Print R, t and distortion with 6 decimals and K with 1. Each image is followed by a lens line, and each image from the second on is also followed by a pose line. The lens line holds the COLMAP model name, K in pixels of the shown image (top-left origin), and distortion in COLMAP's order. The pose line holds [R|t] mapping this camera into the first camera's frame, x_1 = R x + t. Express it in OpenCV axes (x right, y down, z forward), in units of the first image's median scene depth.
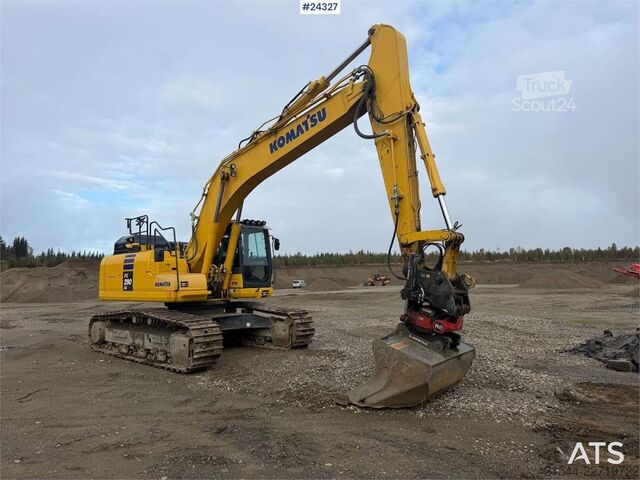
lens RADIAL K [[452.2, 0, 328.5], [0, 452.2, 238.8], [0, 0, 1]] dist [0.060870, -0.064123]
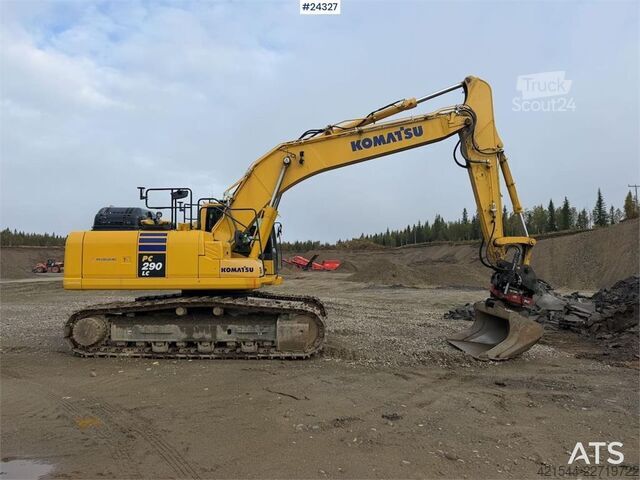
lens RADIAL K [[452.2, 0, 328.5], [0, 452.2, 238.8], [0, 0, 1]] dist [0.060870, -0.064123]
pose [[0.750783, 0.056899, 0.658094, -0.764303], [-0.074728, 0.997203, -0.000965, 0.023318], [-0.656308, -0.048454, 0.752935, 0.186884]]
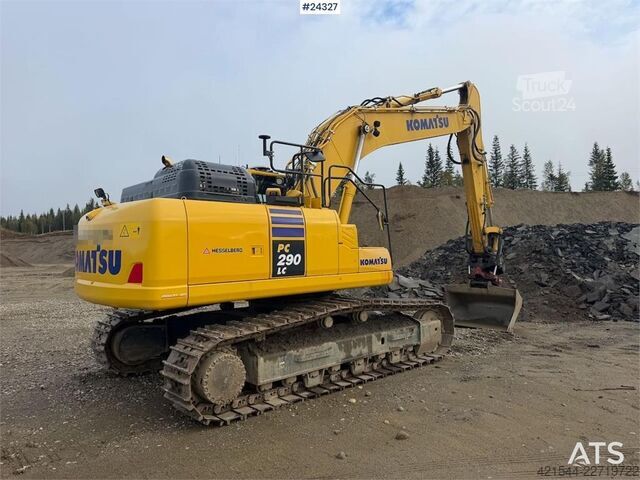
lens RADIAL K [[452.2, 0, 328.5], [0, 452.2, 238.8], [0, 0, 1]] dist [0.060870, -0.064123]
pose [[0.086598, 0.041735, 0.995369, -0.996052], [-0.074798, 0.996575, -0.035278, 0.087738], [-0.993431, -0.071396, 0.089423, 0.936263]]
